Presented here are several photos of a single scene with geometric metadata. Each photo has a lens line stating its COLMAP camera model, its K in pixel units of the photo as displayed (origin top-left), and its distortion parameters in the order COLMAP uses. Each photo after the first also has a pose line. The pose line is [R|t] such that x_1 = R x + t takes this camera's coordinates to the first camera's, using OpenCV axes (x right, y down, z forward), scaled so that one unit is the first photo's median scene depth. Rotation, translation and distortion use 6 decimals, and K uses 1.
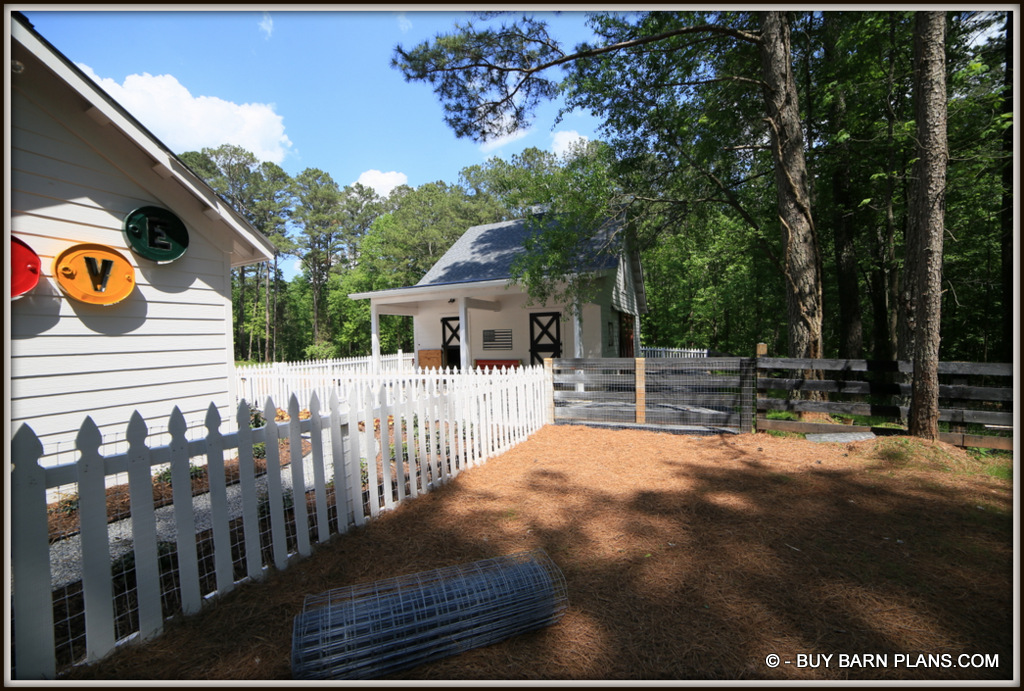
lens RADIAL K [[402.9, 0, 500.7], [0, 402.9, 349.6], [0, 0, 1]] dist [-0.092767, 0.034686]
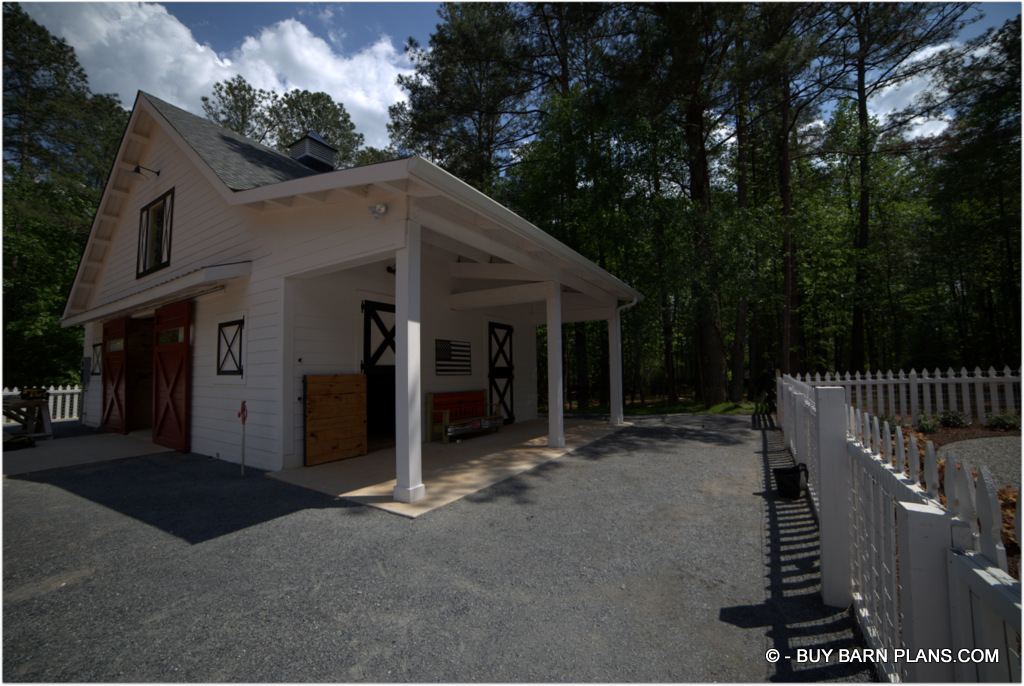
lens RADIAL K [[409.6, 0, 507.5], [0, 409.6, 345.9], [0, 0, 1]] dist [-0.110836, 0.041895]
pose [[0.114064, 0.089181, 0.989463, -0.550831], [0.037793, 0.994852, -0.094024, 0.016179], [-0.992754, 0.048119, 0.110107, 0.800333]]
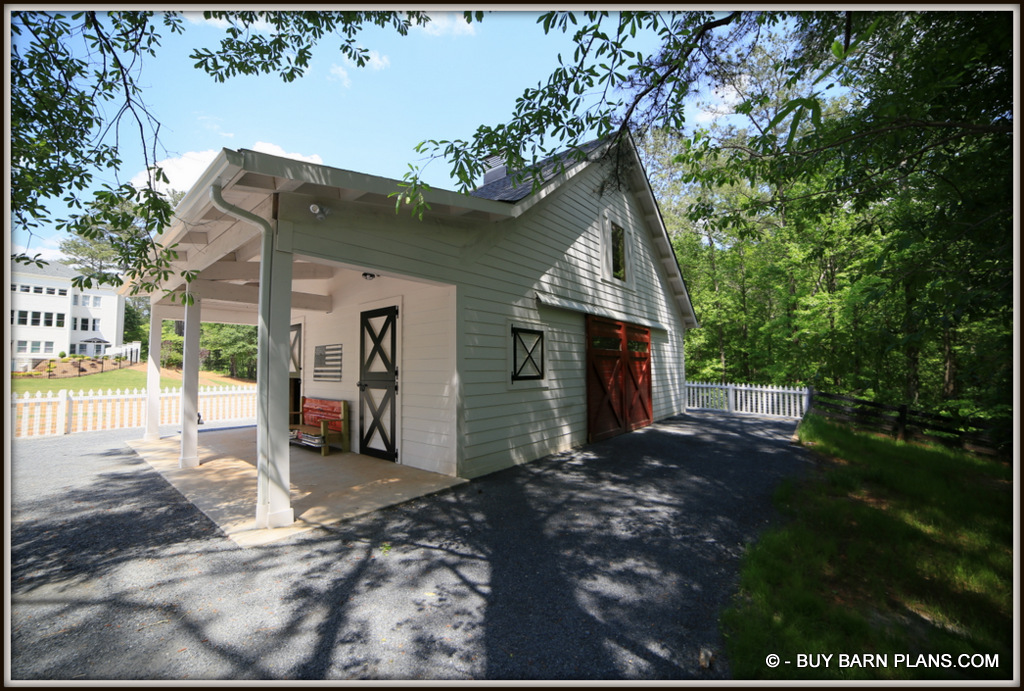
lens RADIAL K [[402.9, 0, 500.7], [0, 402.9, 349.6], [0, 0, 1]] dist [-0.092767, 0.034686]
pose [[0.969101, 0.004651, -0.246620, 0.335752], [-0.023165, 0.997119, -0.072224, -0.008450], [0.245574, 0.075705, 0.966417, 0.493954]]
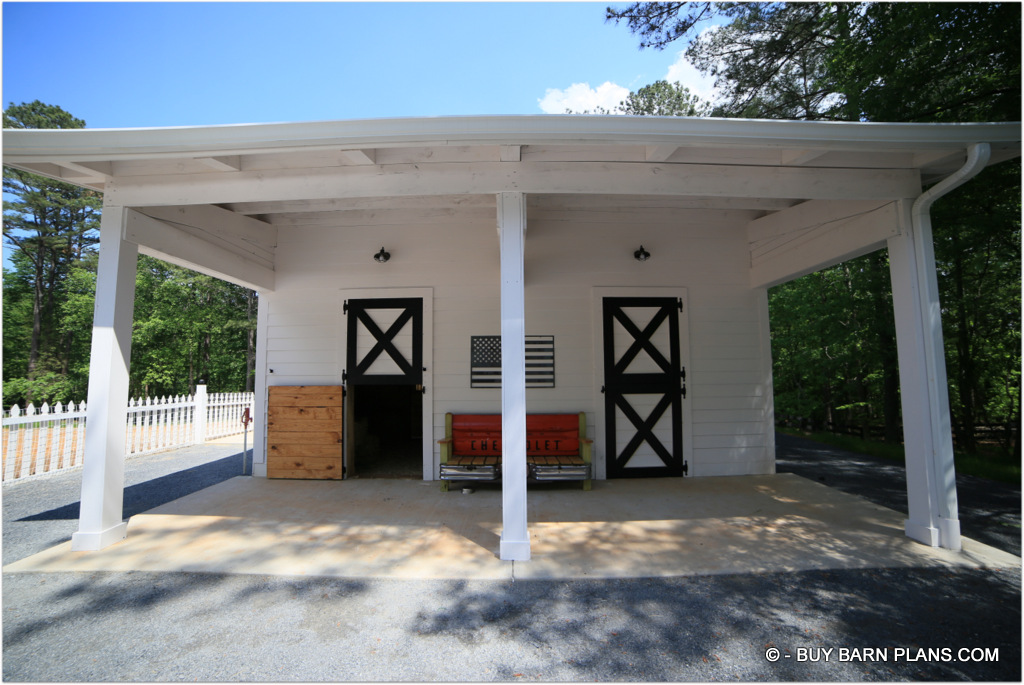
lens RADIAL K [[409.6, 0, 507.5], [0, 409.6, 345.4], [0, 0, 1]] dist [-0.110836, 0.041895]
pose [[0.905451, 0.052234, 0.421225, -0.166816], [-0.004608, 0.993550, -0.113298, 0.004340], [-0.424427, 0.100645, 0.899851, 0.606086]]
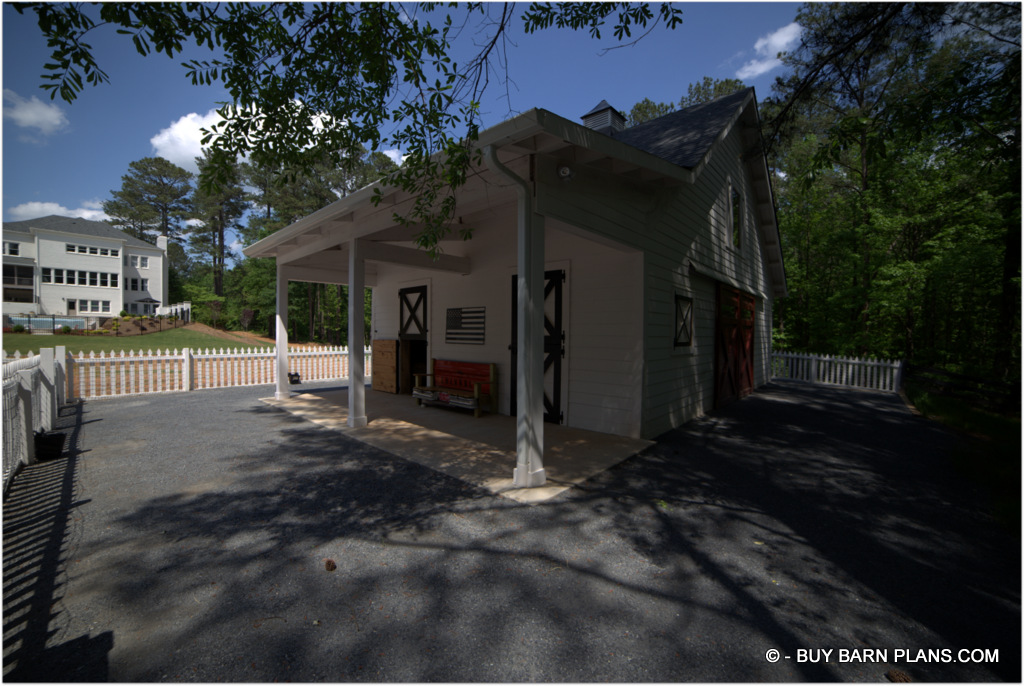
lens RADIAL K [[409.6, 0, 507.5], [0, 409.6, 345.9], [0, 0, 1]] dist [-0.110836, 0.041895]
pose [[0.956776, 0.043561, -0.287543, 0.197760], [-0.042729, 0.999045, 0.009171, -0.004048], [0.287668, 0.003512, 0.957724, 0.446456]]
